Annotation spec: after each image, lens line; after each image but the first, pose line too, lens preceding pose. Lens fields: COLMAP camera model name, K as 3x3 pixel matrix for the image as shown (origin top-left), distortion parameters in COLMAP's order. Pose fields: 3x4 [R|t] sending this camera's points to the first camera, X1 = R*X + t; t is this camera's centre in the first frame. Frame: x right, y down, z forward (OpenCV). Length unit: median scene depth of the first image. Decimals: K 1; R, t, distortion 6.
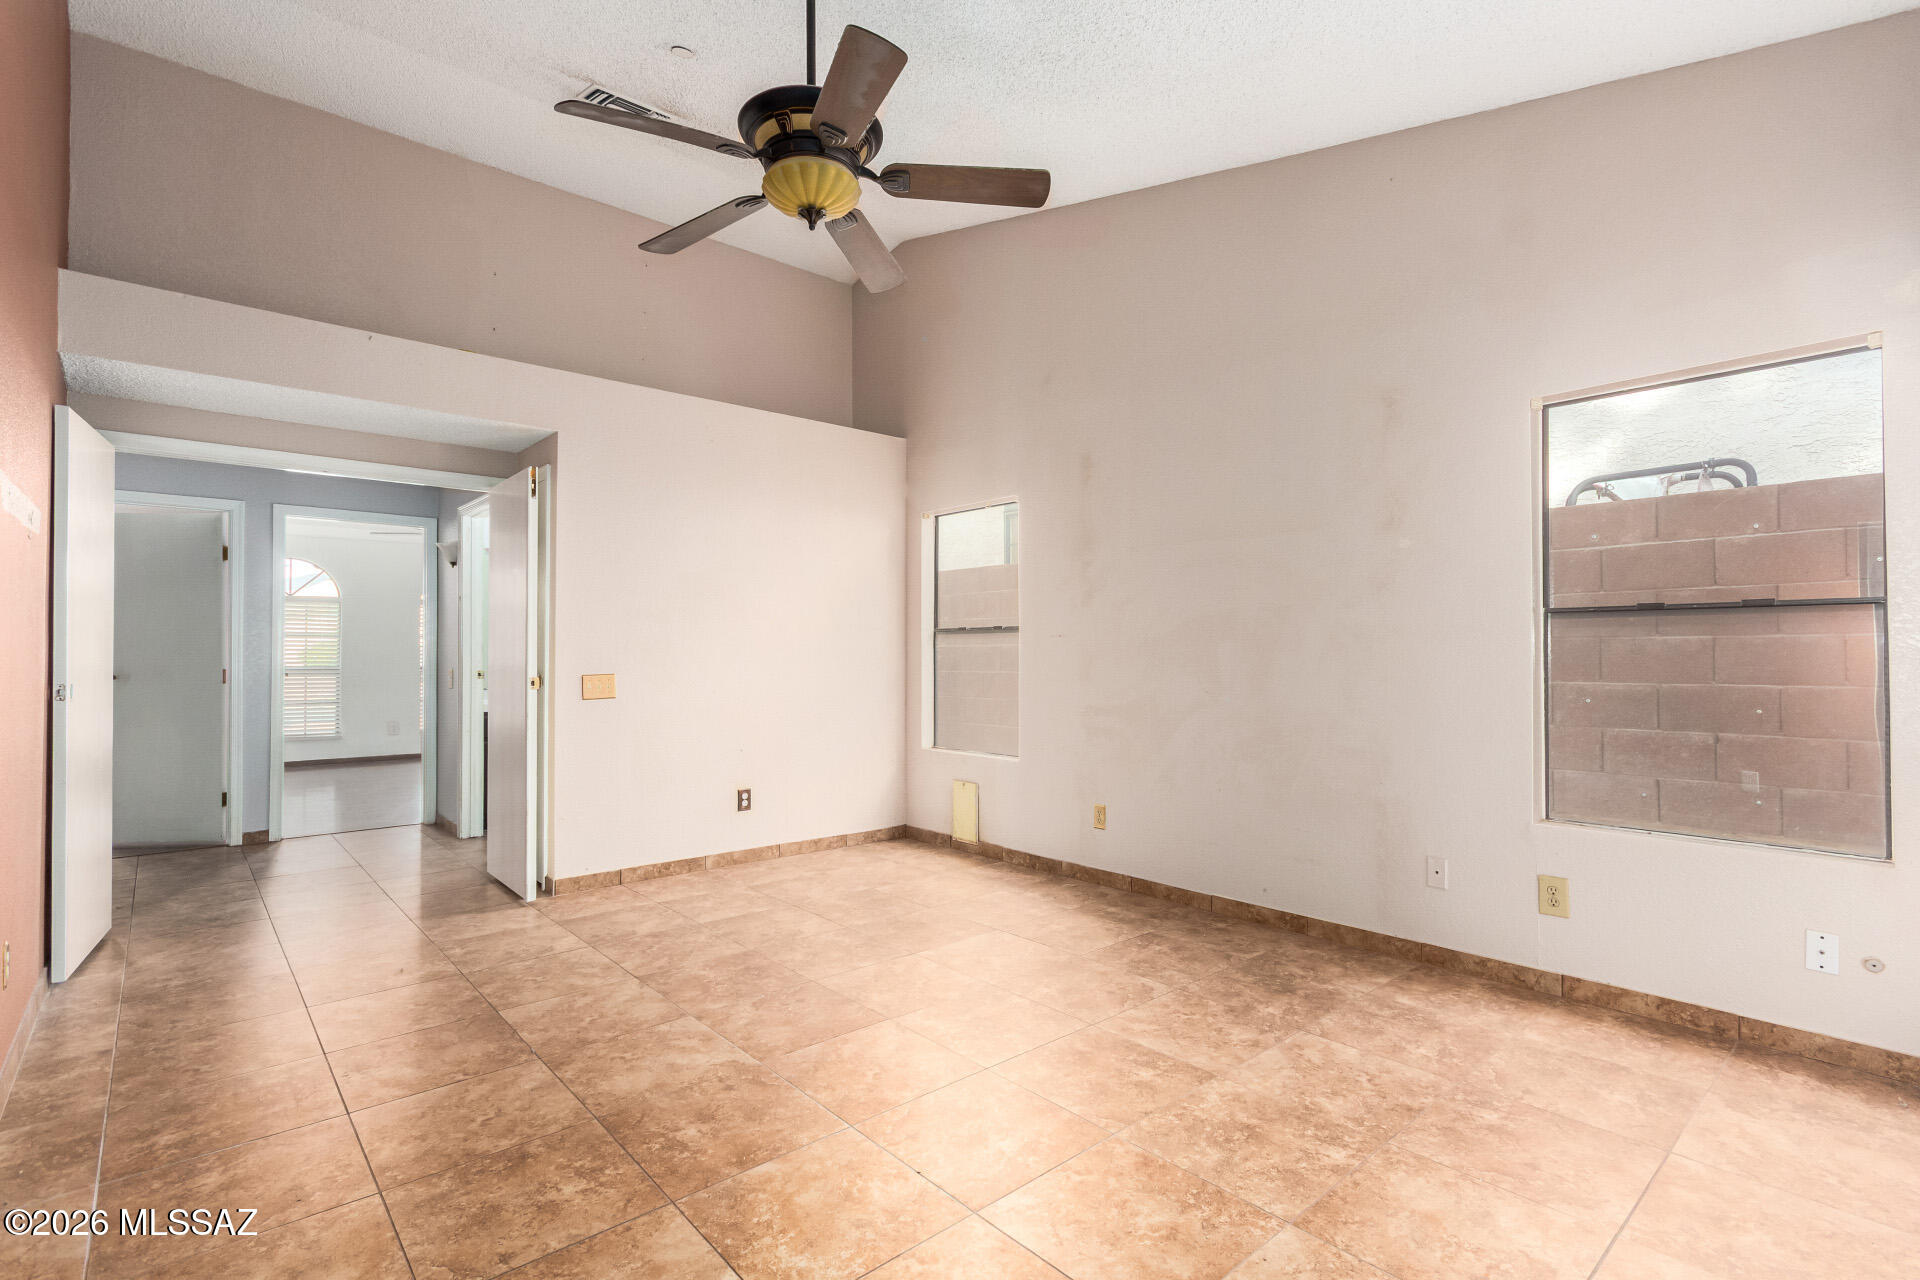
lens RADIAL K [[891.1, 0, 977.1], [0, 891.1, 643.0], [0, 0, 1]] dist [0.001423, 0.000251]
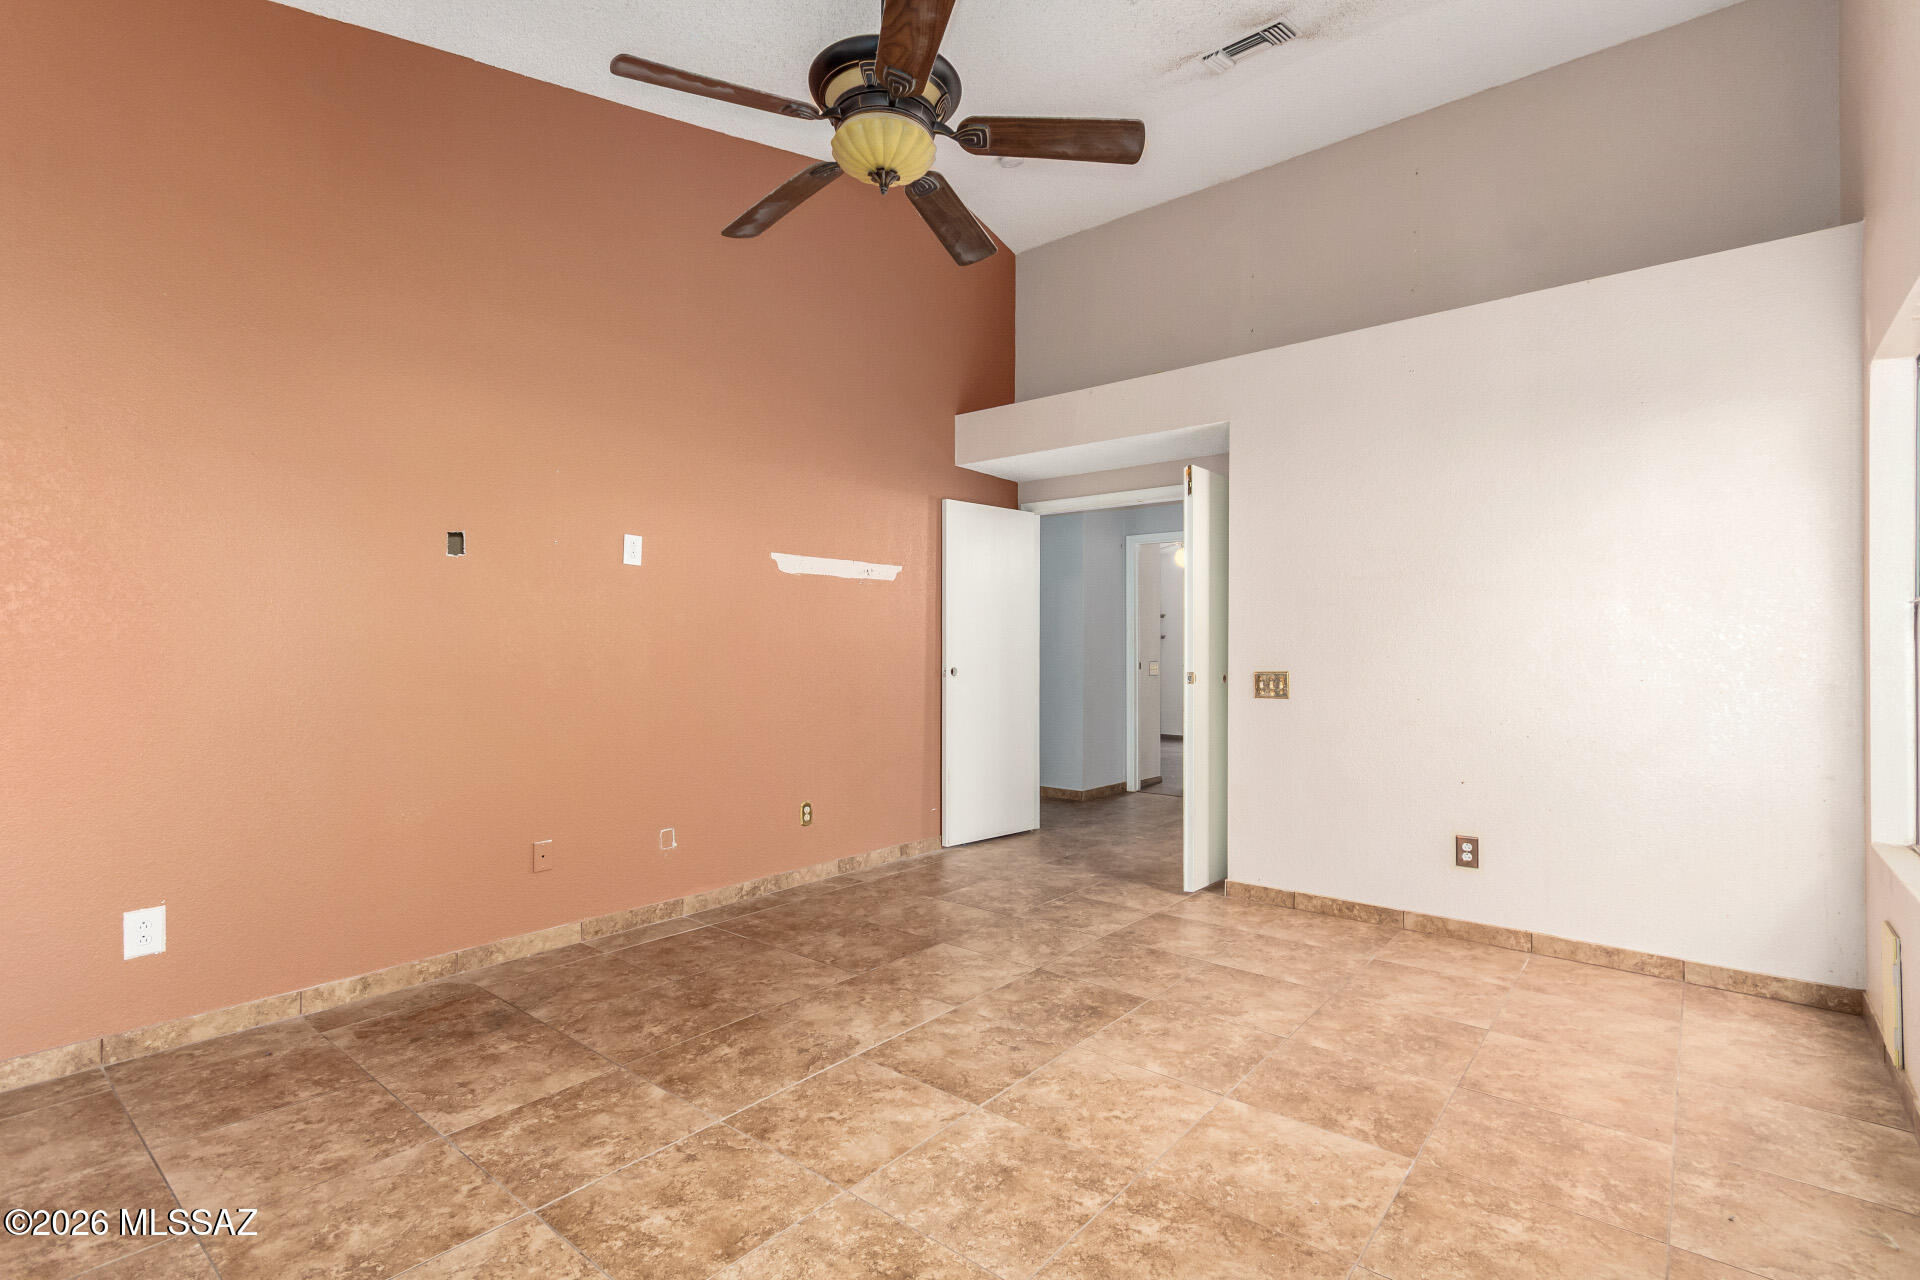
lens RADIAL K [[891.1, 0, 977.1], [0, 891.1, 643.0], [0, 0, 1]] dist [0.001423, 0.000251]
pose [[0.149641, -0.011790, -0.988670, 0.500484], [0.011704, 0.999880, -0.010152, 0.012775], [0.988671, -0.010052, 0.149761, 0.641729]]
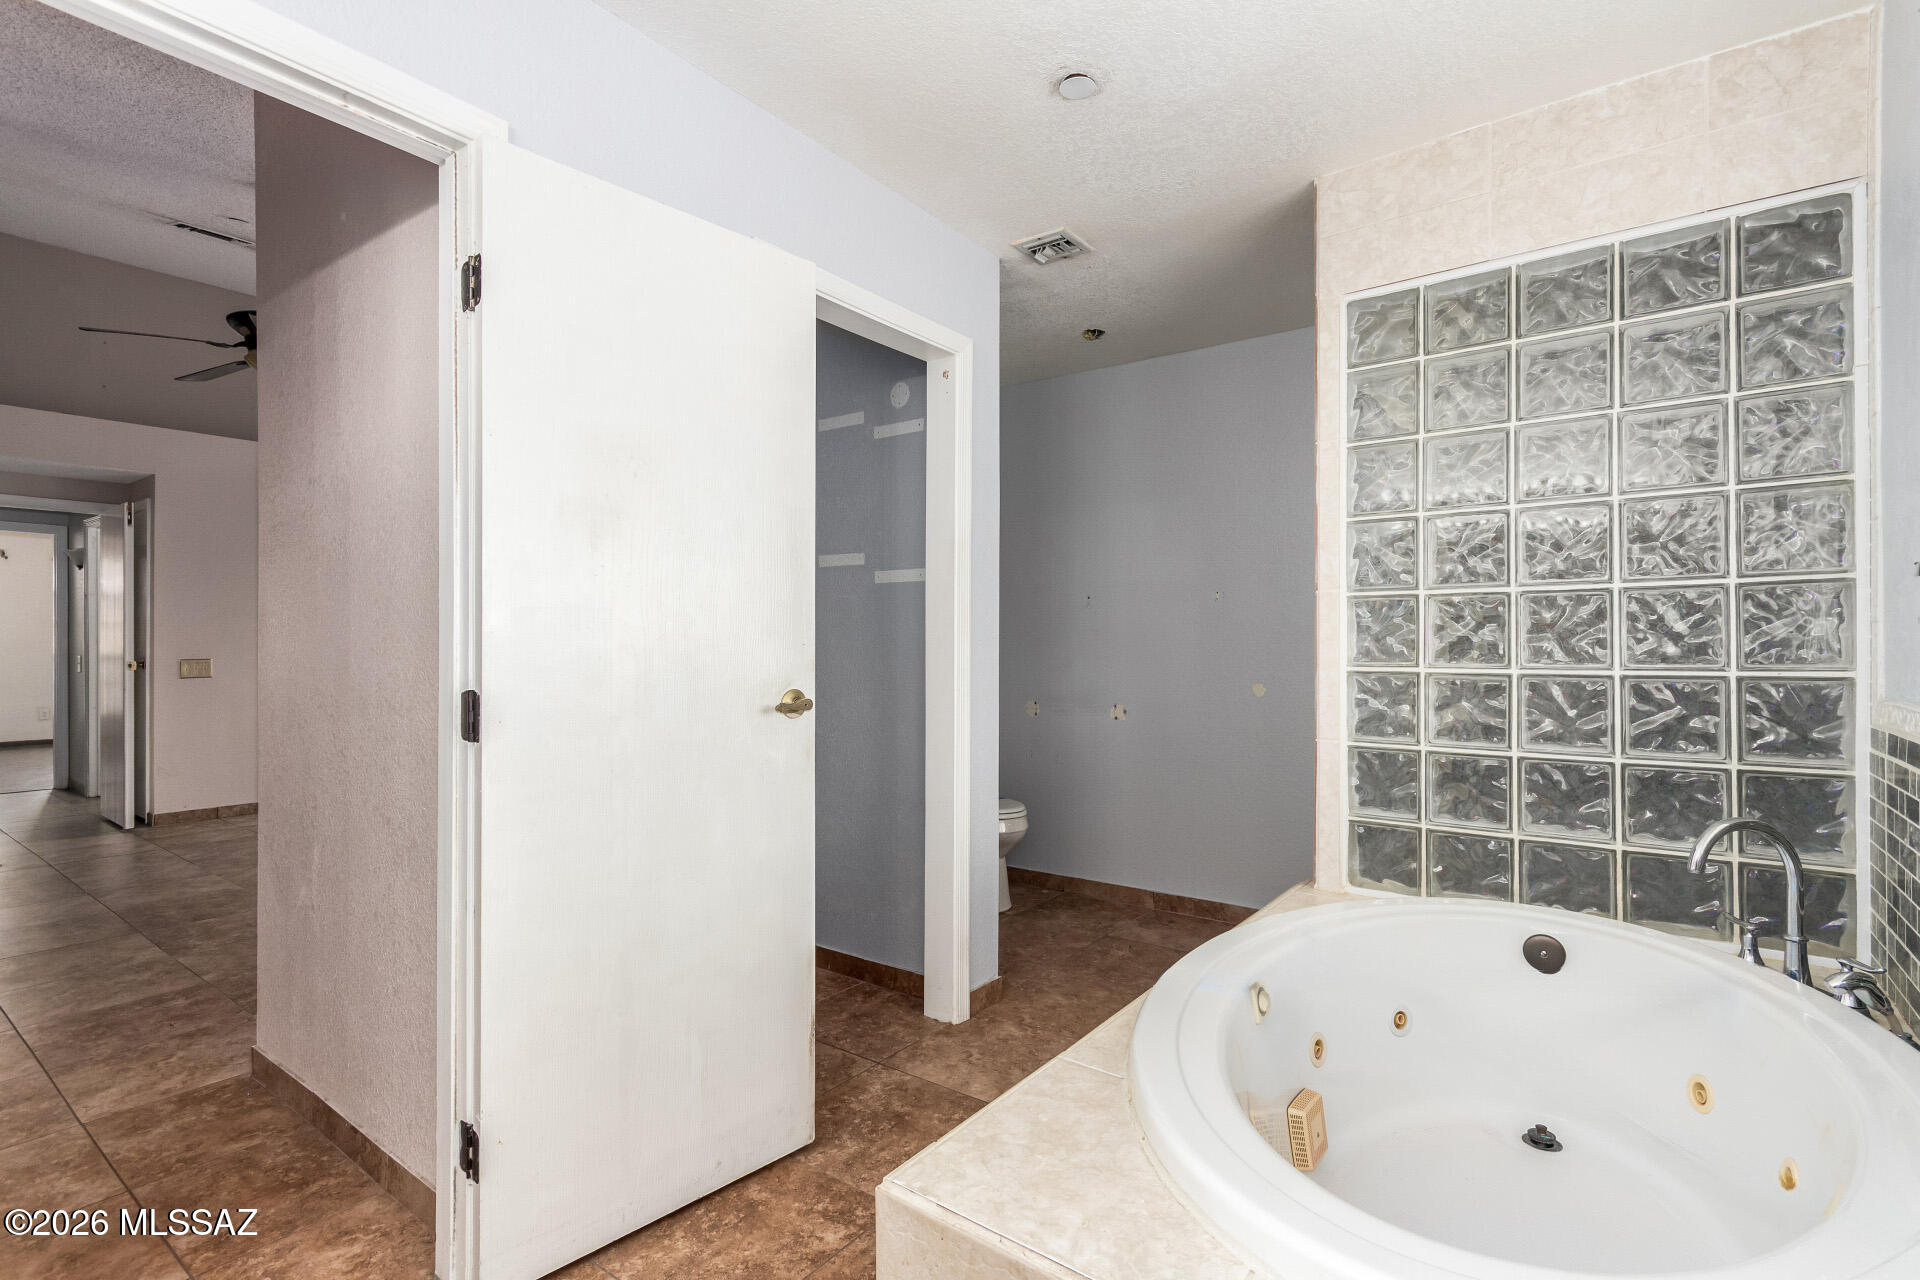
lens RADIAL K [[891.1, 0, 977.1], [0, 891.1, 643.0], [0, 0, 1]] dist [0.001423, 0.000251]
pose [[0.979748, 0.002950, 0.200213, 0.496221], [-0.005212, 0.999928, 0.010772, -0.009111], [-0.200167, -0.011598, 0.979693, -0.583297]]
